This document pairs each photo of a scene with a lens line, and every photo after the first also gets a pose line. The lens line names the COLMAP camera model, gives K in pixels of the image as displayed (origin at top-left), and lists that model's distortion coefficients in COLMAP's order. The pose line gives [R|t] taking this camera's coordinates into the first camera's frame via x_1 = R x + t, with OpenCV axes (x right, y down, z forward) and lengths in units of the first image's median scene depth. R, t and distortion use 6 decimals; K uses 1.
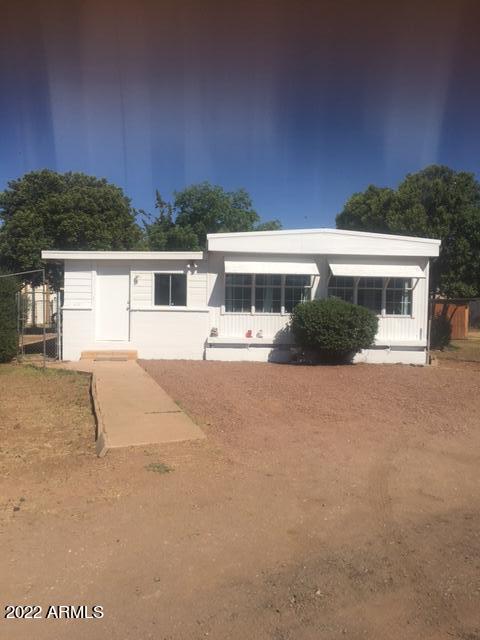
lens RADIAL K [[537.5, 0, 240.0], [0, 537.5, 320.0], [0, 0, 1]] dist [0.074095, -0.118703]
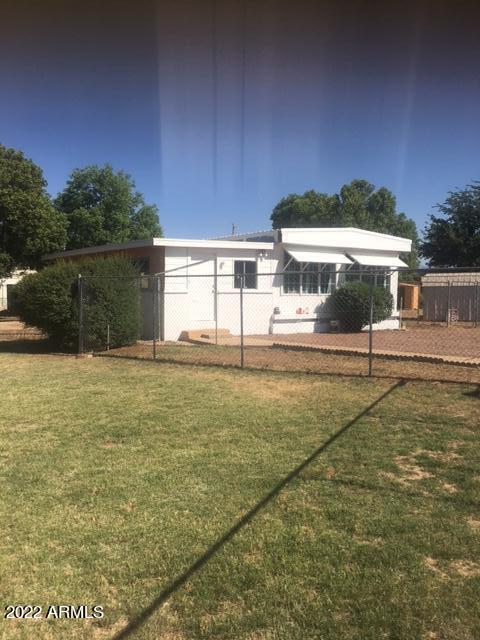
lens RADIAL K [[537.5, 0, 240.0], [0, 537.5, 320.0], [0, 0, 1]] dist [0.074095, -0.118703]
pose [[0.868345, -0.038093, 0.494495, -0.705095], [0.021923, 0.999020, 0.038462, -0.003579], [-0.495476, -0.022557, 0.868329, 0.002290]]
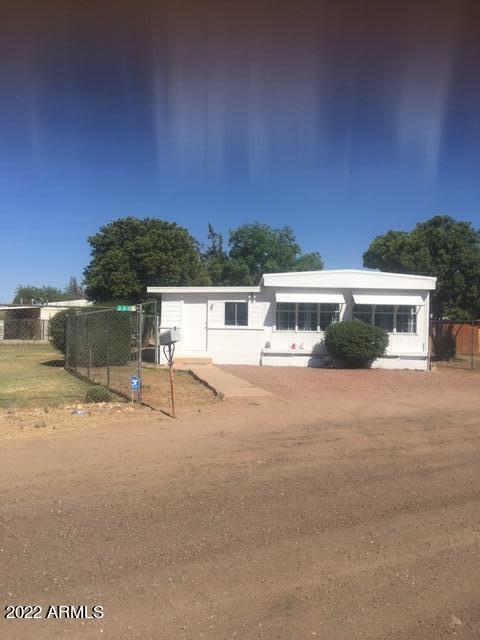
lens RADIAL K [[537.5, 0, 240.0], [0, 537.5, 320.0], [0, 0, 1]] dist [0.074095, -0.118703]
pose [[0.997112, 0.000983, -0.075940, -0.014698], [-0.003743, 0.999337, -0.036223, 0.009076], [0.075854, 0.036402, 0.996454, -0.368794]]
